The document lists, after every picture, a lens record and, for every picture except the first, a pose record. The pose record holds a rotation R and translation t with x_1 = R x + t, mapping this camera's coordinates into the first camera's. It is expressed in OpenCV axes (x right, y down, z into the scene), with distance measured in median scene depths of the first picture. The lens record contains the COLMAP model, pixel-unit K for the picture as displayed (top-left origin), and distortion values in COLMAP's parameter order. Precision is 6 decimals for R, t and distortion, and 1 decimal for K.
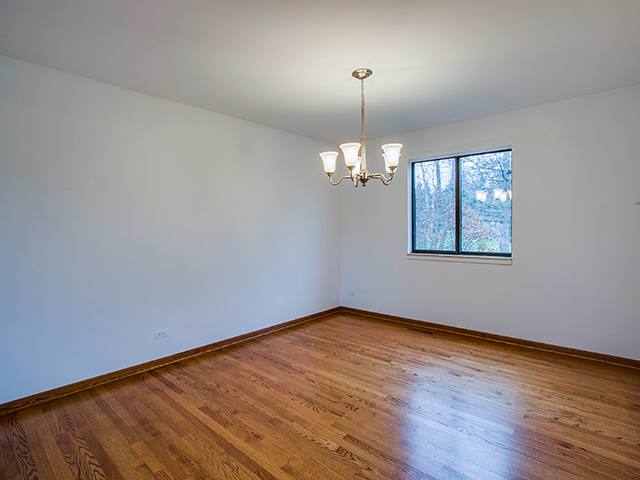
lens RADIAL K [[359.1, 0, 326.3], [0, 359.1, 237.5], [0, 0, 1]] dist [-0.037110, 0.021374]
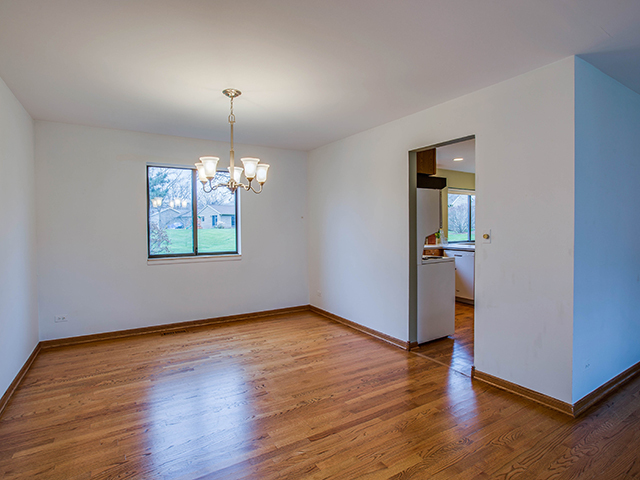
lens RADIAL K [[359.1, 0, 326.3], [0, 359.1, 237.5], [0, 0, 1]] dist [-0.037110, 0.021374]
pose [[0.258430, -0.022566, 0.965766, -0.637430], [0.037925, 0.999193, 0.013199, -0.009678], [-0.965285, 0.033215, 0.259077, 0.315345]]
